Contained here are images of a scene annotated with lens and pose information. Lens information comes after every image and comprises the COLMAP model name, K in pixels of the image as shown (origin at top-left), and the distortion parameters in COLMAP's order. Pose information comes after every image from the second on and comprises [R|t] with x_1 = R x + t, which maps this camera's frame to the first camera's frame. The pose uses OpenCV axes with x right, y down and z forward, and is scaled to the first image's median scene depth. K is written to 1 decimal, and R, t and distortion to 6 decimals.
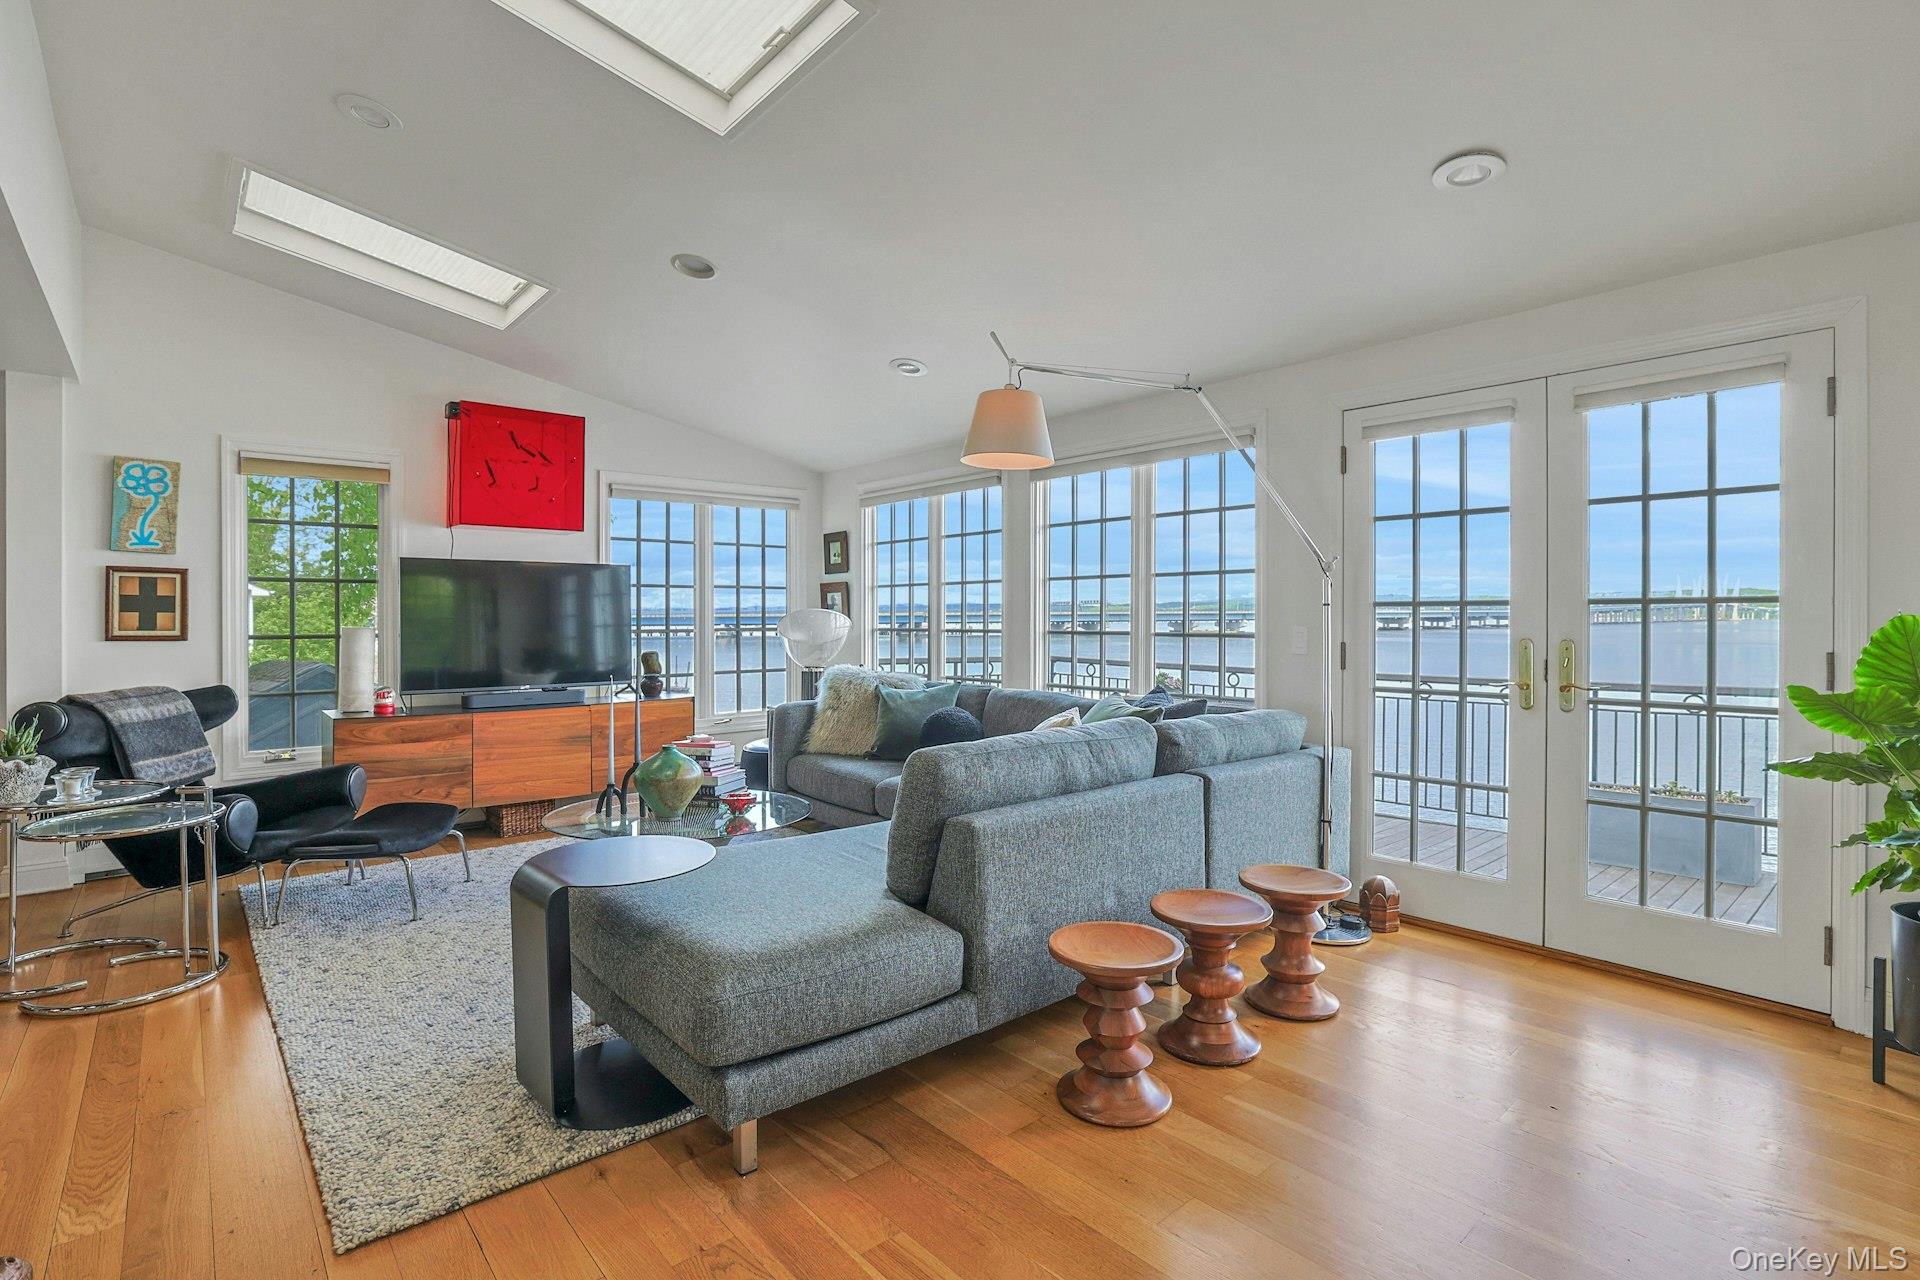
lens RADIAL K [[902.6, 0, 952.9], [0, 902.6, 622.2], [0, 0, 1]] dist [-0.047008, 0.016032]
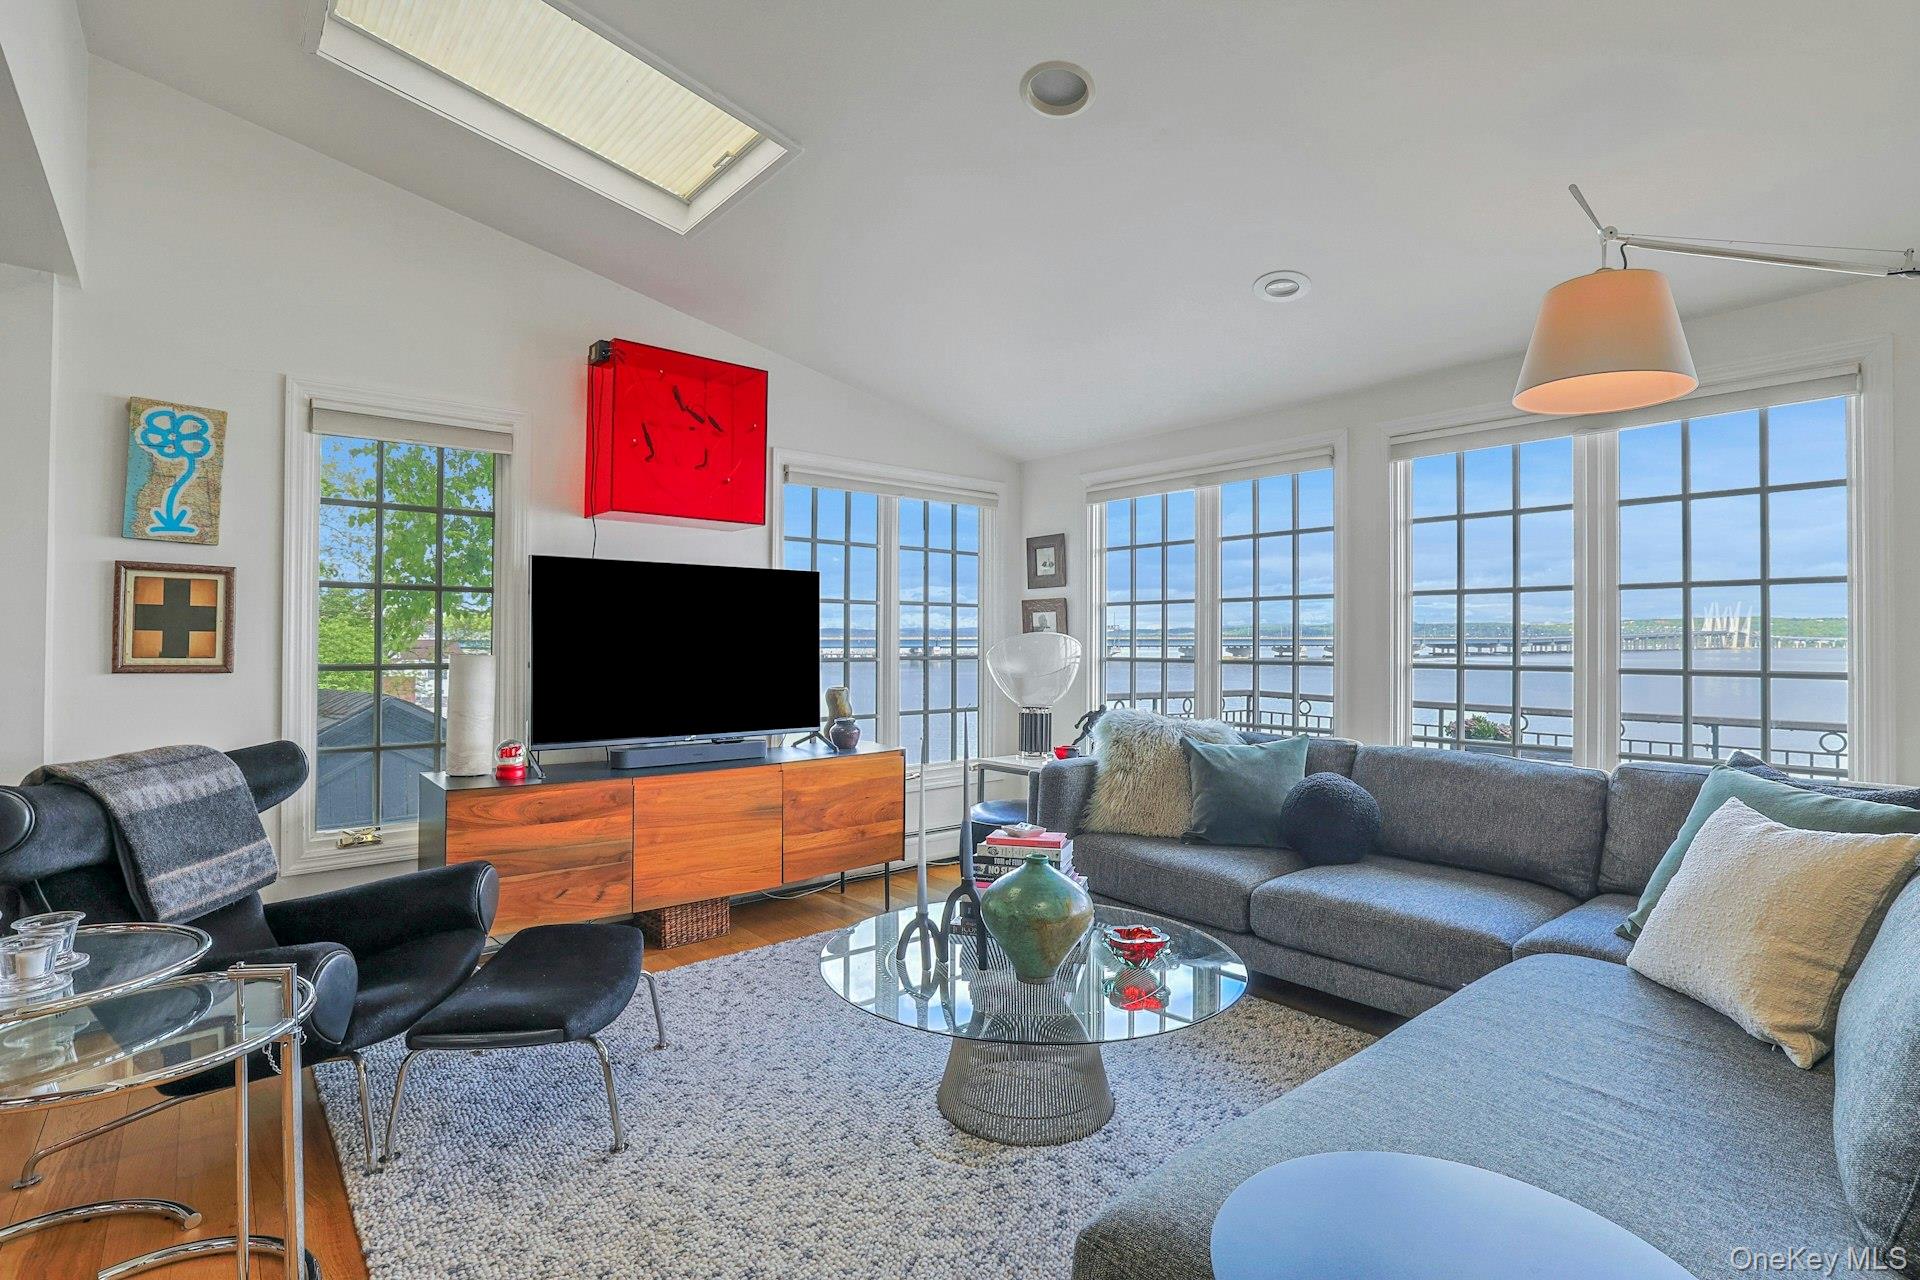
lens RADIAL K [[902.6, 0, 961.8], [0, 902.6, 634.6], [0, 0, 1]] dist [-0.047008, 0.016032]
pose [[0.999922, 0.005981, -0.010945, -0.288044], [-0.006120, 0.999901, -0.012687, -0.003303], [0.010868, 0.012753, 0.999860, 0.312011]]
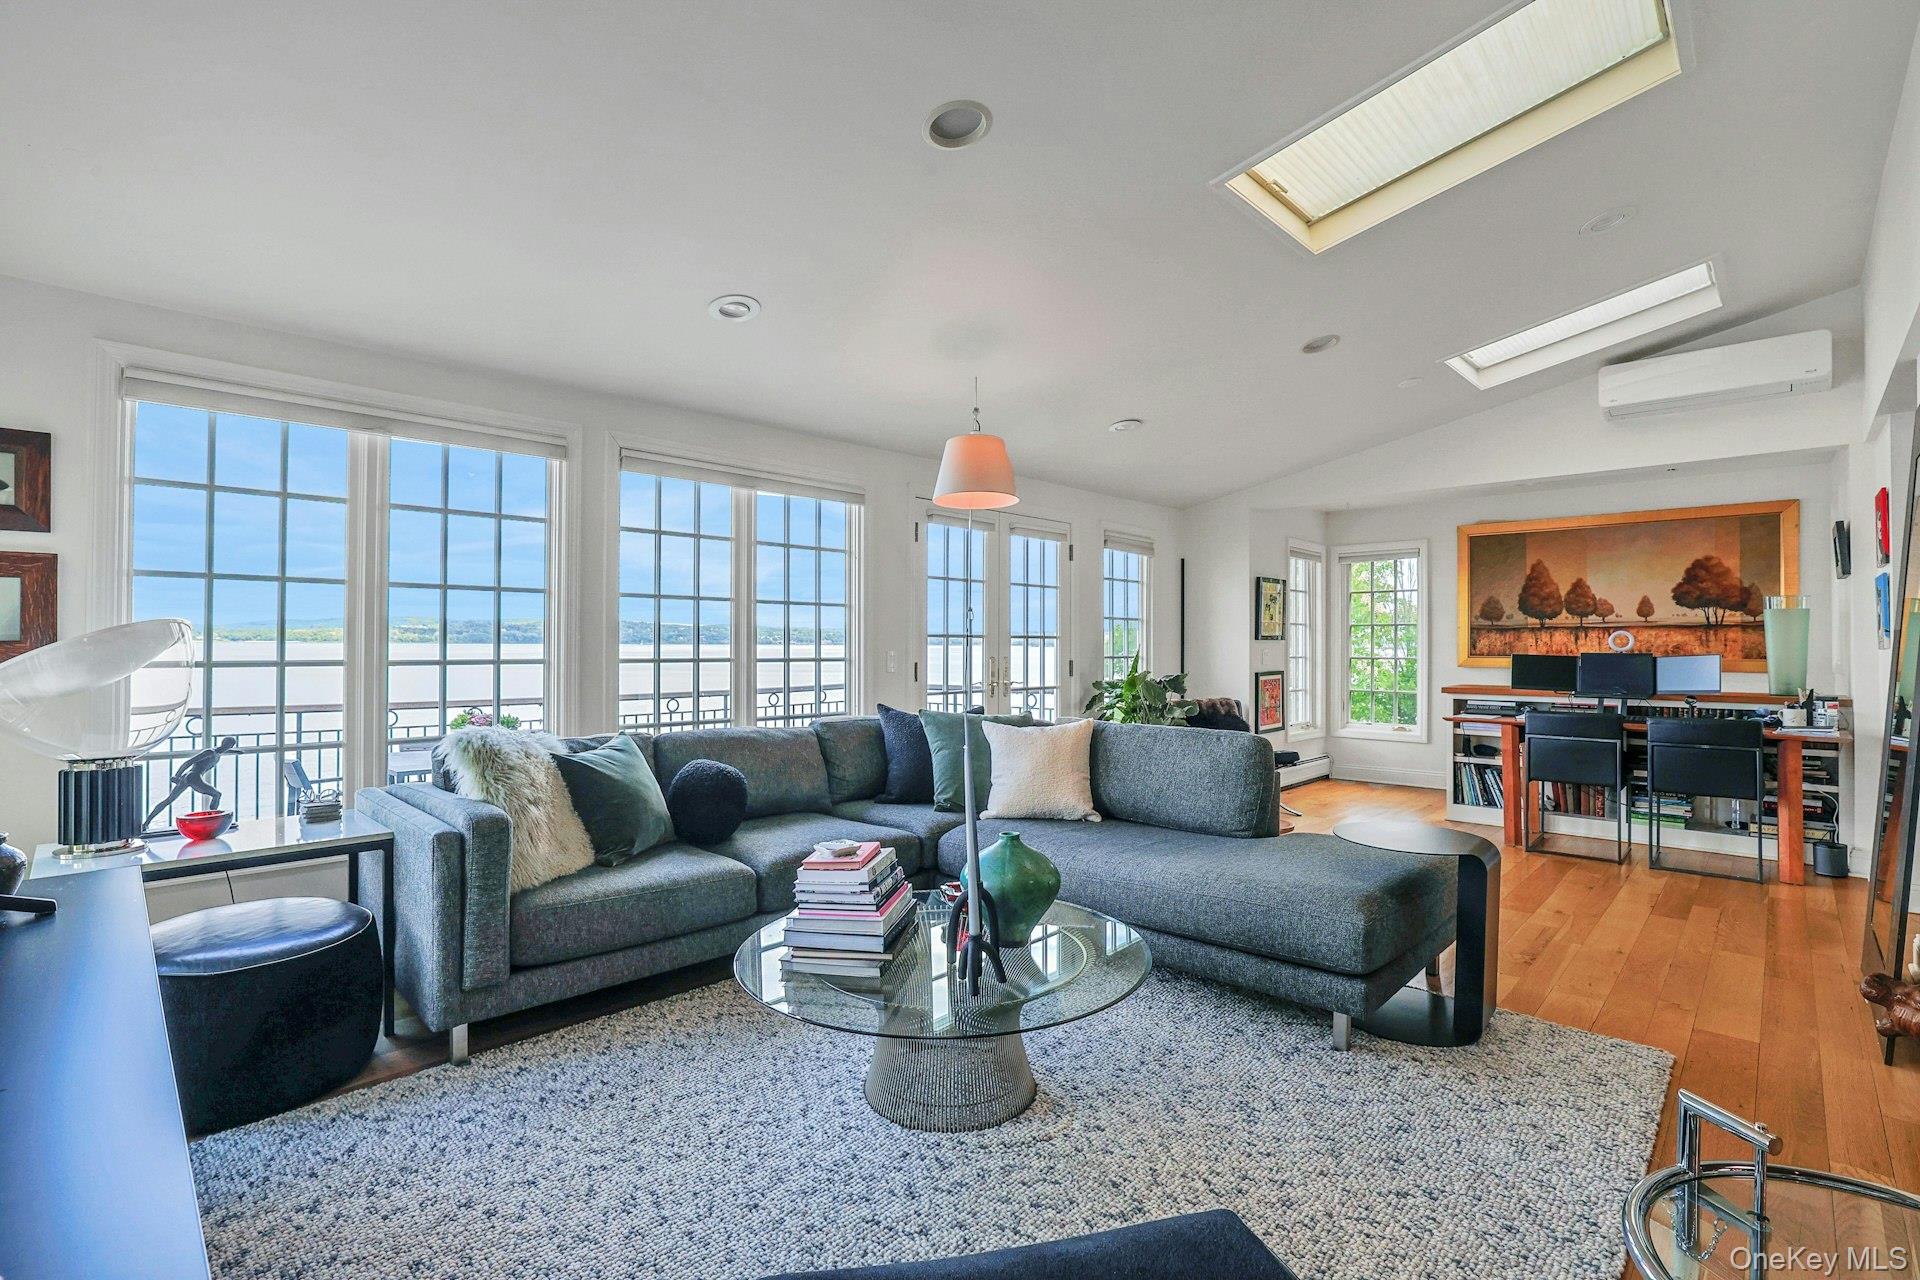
lens RADIAL K [[884.8, 0, 939.4], [0, 884.8, 634.5], [0, 0, 1]] dist [-0.024220, 0.000316]
pose [[-0.073612, 0.009508, 0.997242, -0.796615], [-0.003014, 0.999948, -0.009757, -0.006636], [-0.997282, -0.003723, -0.073580, 0.895545]]
